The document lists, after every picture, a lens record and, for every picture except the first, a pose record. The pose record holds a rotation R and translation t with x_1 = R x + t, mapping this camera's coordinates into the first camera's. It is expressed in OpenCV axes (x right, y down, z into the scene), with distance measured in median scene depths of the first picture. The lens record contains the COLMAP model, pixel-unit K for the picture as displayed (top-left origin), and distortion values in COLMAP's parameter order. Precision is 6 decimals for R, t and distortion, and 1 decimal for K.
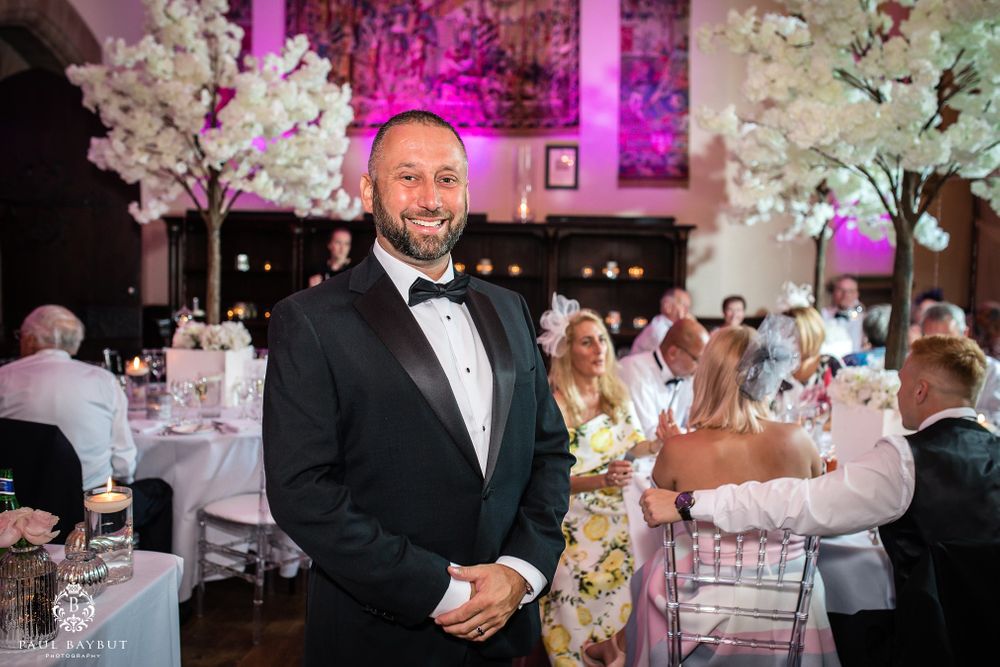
lens RADIAL K [[956.7, 0, 503.7], [0, 956.7, 324.9], [0, 0, 1]] dist [-0.062690, 0.100562]
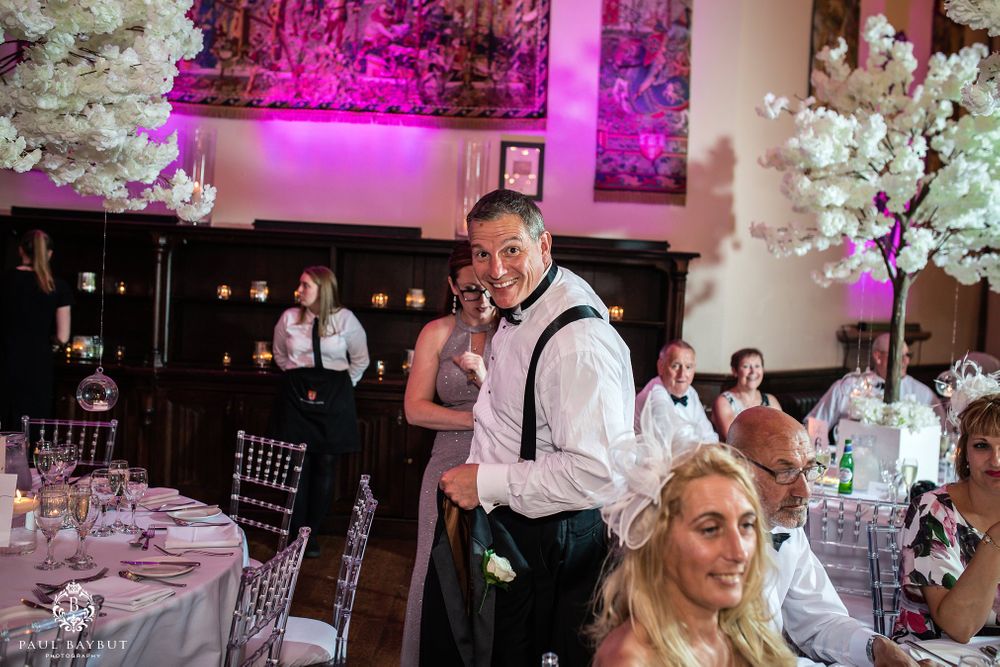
lens RADIAL K [[956.7, 0, 503.7], [0, 956.7, 324.9], [0, 0, 1]] dist [-0.062690, 0.100562]
pose [[0.996457, 0.030815, 0.078258, -0.009143], [-0.028853, 0.999244, -0.026075, -0.022340], [-0.079003, 0.023725, 0.996592, 0.246776]]
